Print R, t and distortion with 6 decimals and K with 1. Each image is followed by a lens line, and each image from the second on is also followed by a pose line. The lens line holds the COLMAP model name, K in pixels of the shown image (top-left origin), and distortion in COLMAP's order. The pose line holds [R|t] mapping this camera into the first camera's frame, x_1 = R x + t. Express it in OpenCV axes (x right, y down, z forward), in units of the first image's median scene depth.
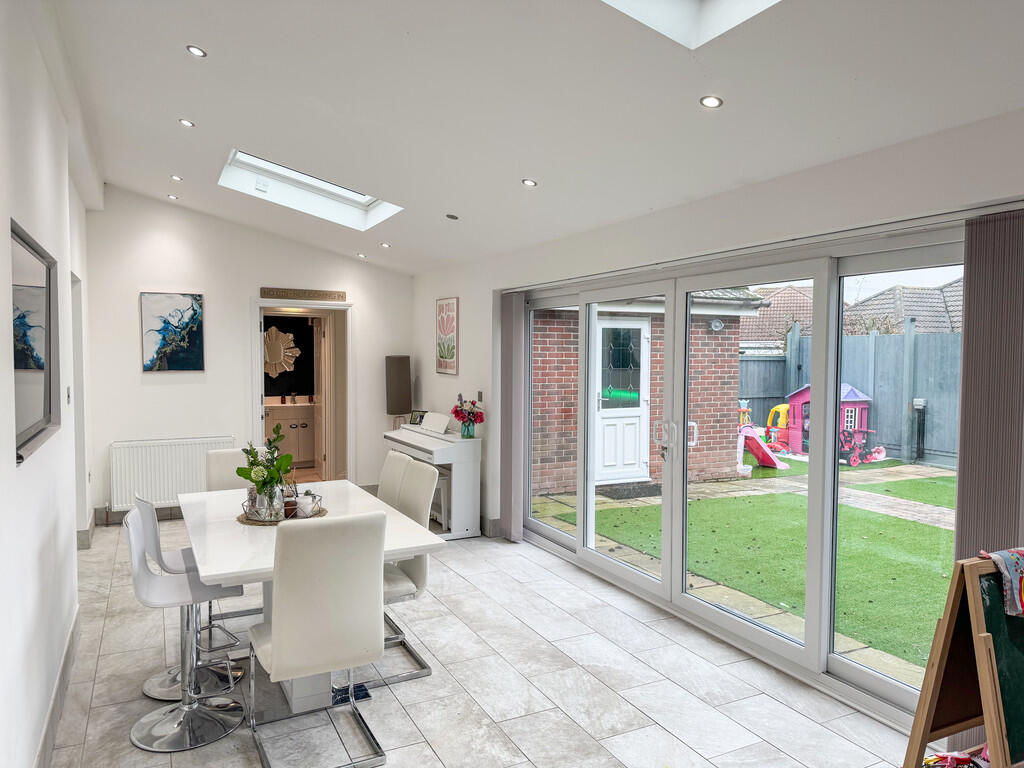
lens RADIAL K [[731.9, 0, 512.0], [0, 731.9, 384.0], [0, 0, 1]] dist [0.038725, -0.006577]
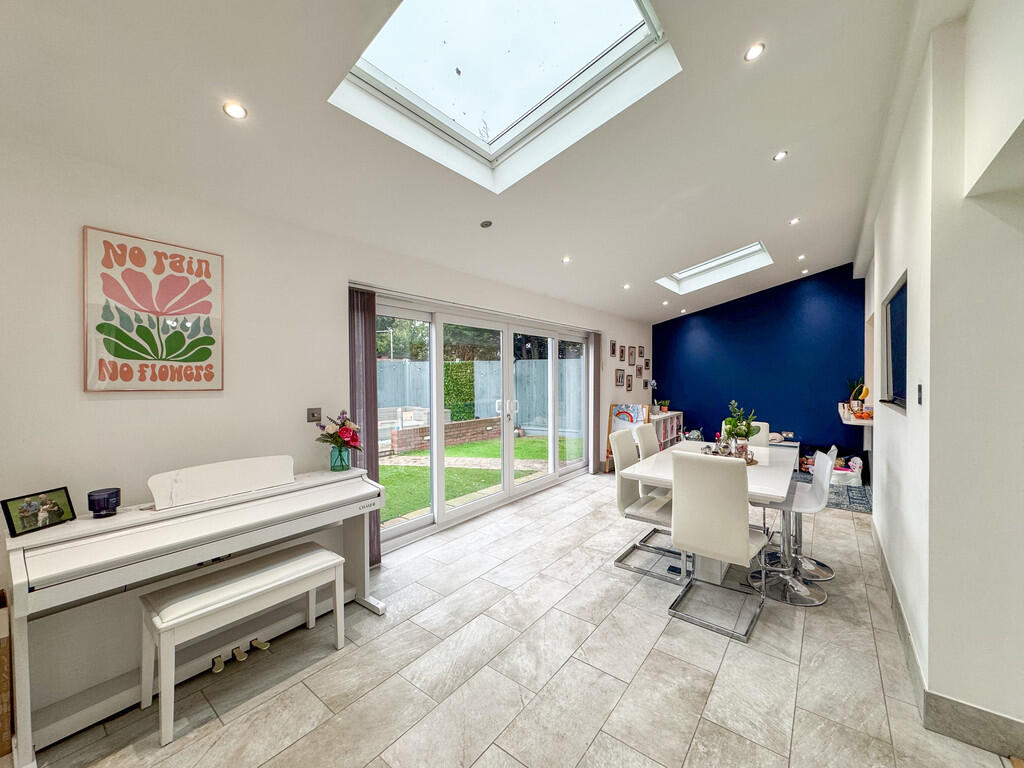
lens RADIAL K [[402.0, 0, 512.0], [0, 402.0, 384.0], [0, 0, 1]] dist [0.000119, 0.000263]
pose [[-0.429920, -0.017718, 0.902693, -0.721361], [0.048092, 0.997939, 0.042492, -0.035727], [-0.901585, 0.061680, -0.428182, 1.441628]]
